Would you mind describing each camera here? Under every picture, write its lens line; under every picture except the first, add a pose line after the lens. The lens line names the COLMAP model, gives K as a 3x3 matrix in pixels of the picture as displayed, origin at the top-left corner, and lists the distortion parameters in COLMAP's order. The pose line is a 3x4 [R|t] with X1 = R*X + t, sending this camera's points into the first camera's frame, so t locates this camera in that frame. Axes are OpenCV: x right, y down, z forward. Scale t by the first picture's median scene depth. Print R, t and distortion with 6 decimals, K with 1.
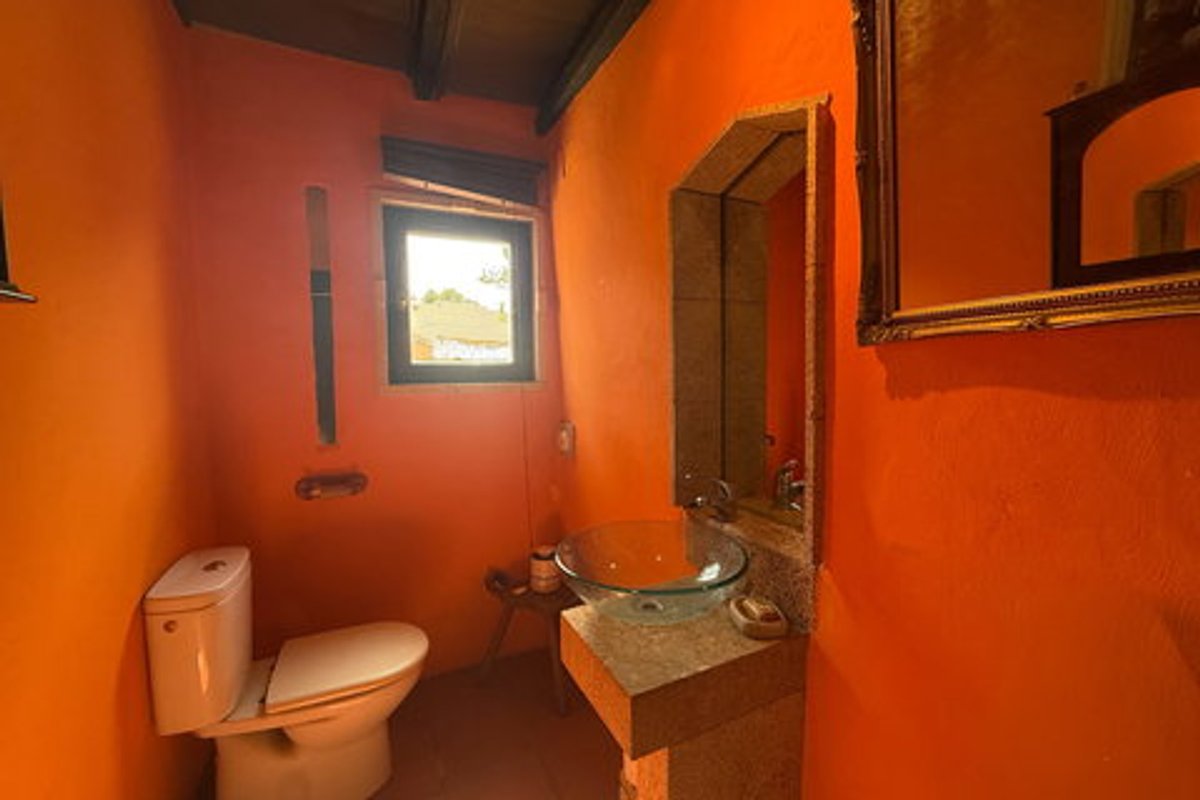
lens RADIAL K [[473.2, 0, 600.0], [0, 473.2, 400.0], [0, 0, 1]] dist [-0.001373, 0.000154]
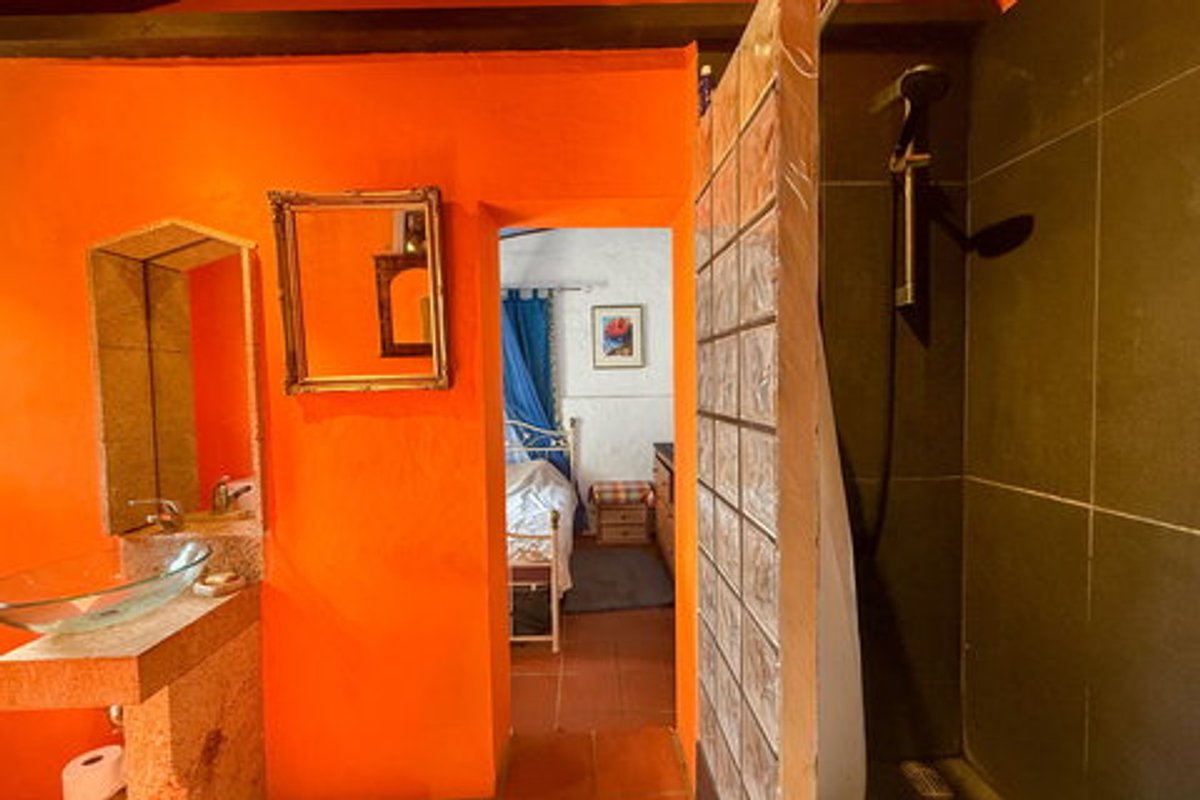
lens RADIAL K [[473.2, 0, 600.0], [0, 473.2, 400.0], [0, 0, 1]] dist [-0.001373, 0.000154]
pose [[0.398967, -0.028443, 0.916524, -0.506152], [0.069389, 0.997589, 0.000754, -0.013713], [-0.914336, 0.063296, 0.399979, -0.650666]]
